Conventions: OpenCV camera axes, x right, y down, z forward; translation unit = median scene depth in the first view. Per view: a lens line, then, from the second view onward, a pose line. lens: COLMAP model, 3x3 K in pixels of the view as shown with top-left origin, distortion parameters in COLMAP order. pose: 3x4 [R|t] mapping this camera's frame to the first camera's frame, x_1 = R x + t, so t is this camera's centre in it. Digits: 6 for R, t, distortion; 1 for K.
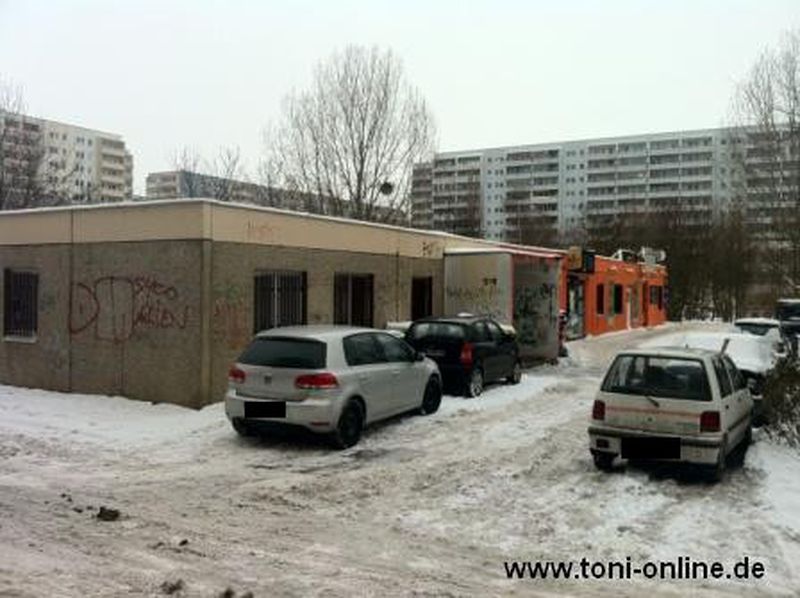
lens RADIAL K [[750.5, 0, 400.0], [0, 750.5, 299.0], [0, 0, 1]] dist [0.102870, -0.401046]
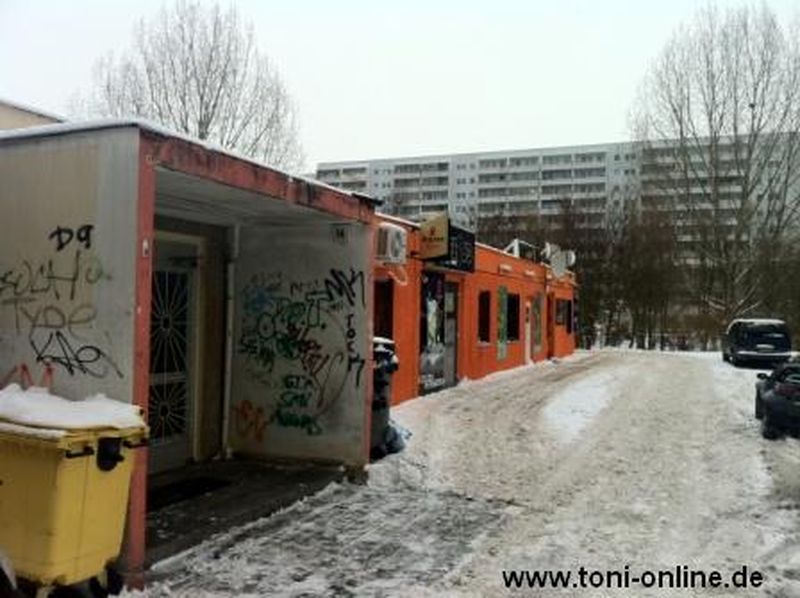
lens RADIAL K [[750.5, 0, 400.0], [0, 750.5, 299.0], [0, 0, 1]] dist [0.102870, -0.401046]
pose [[0.990667, 0.005024, 0.136215, 0.053854], [-0.000940, 0.999549, -0.030024, 0.001906], [-0.136305, 0.029616, 0.990224, 0.191500]]
